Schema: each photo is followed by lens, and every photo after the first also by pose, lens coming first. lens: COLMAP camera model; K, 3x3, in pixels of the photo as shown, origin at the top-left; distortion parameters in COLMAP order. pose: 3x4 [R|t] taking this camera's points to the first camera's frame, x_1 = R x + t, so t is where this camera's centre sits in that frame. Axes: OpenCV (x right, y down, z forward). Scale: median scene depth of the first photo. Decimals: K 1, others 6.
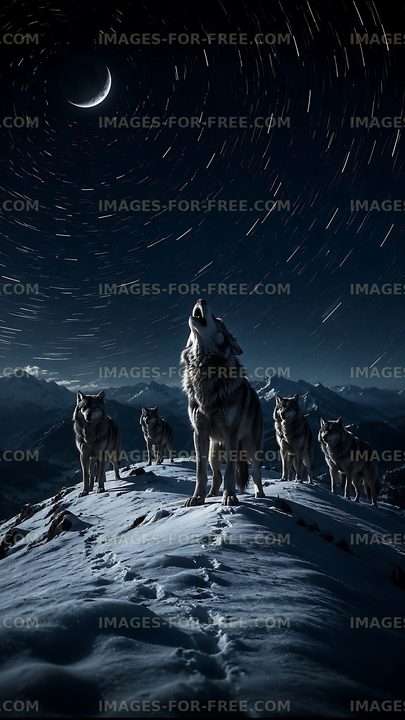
lens RADIAL K [[548.4, 0, 202.5], [0, 548.4, 360.0], [0, 0, 1]] dist [0.000194, 0.000675]
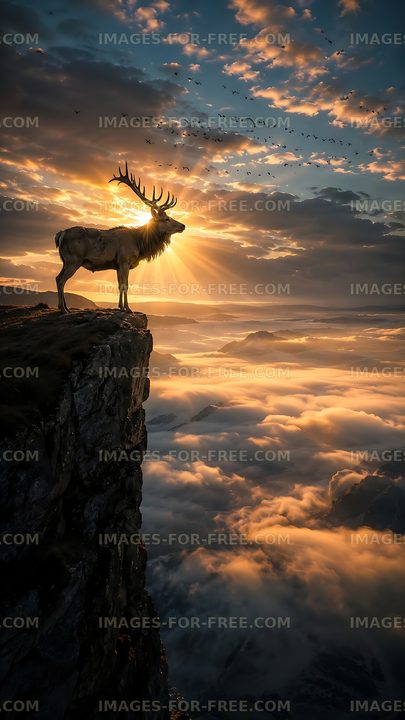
lens RADIAL K [[548.4, 0, 202.5], [0, 548.4, 360.0], [0, 0, 1]] dist [0.000194, 0.000675]
pose [[1.000000, -0.000251, 0.000128, 0.000041], [0.000251, 0.999999, -0.001292, -0.758434], [-0.000127, 0.001292, 0.999999, -0.000477]]
